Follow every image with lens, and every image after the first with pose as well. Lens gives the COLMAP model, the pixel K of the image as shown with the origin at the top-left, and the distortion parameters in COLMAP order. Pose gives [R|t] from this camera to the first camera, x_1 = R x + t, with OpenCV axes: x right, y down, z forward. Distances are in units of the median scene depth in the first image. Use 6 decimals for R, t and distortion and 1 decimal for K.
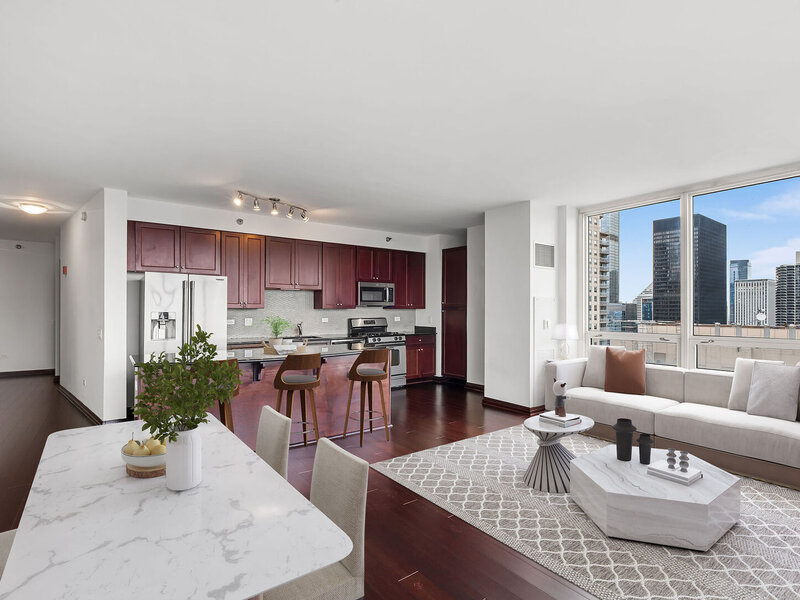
lens RADIAL K [[405.4, 0, 397.3], [0, 405.4, 305.6], [0, 0, 1]] dist [-0.000260, -0.000134]
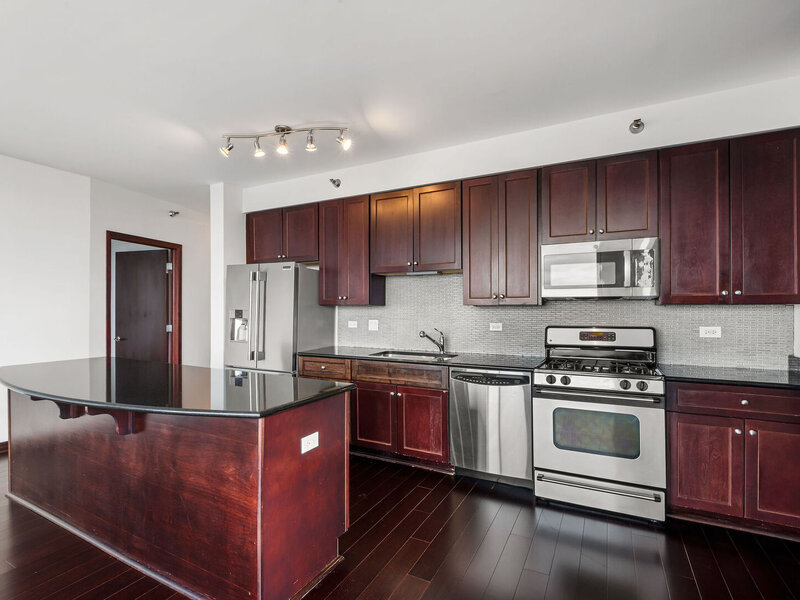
lens RADIAL K [[405.4, 0, 397.3], [0, 405.4, 305.6], [0, 0, 1]] dist [-0.000260, -0.000134]
pose [[0.429901, -0.007583, -0.902844, 0.230029], [0.009601, 0.999947, -0.003827, 0.008418], [0.902825, -0.007023, 0.429951, 0.623423]]
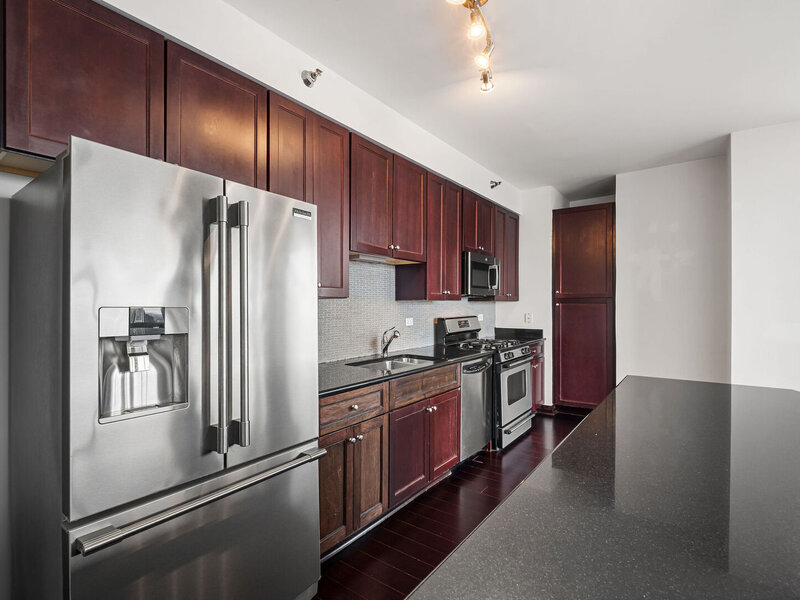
lens RADIAL K [[405.4, 0, 397.3], [0, 405.4, 305.6], [0, 0, 1]] dist [-0.000260, -0.000134]
pose [[0.953778, 0.000630, 0.300511, -0.335561], [-0.005278, 0.999879, 0.014656, 0.006536], [-0.300465, -0.015565, 0.953666, 0.472478]]
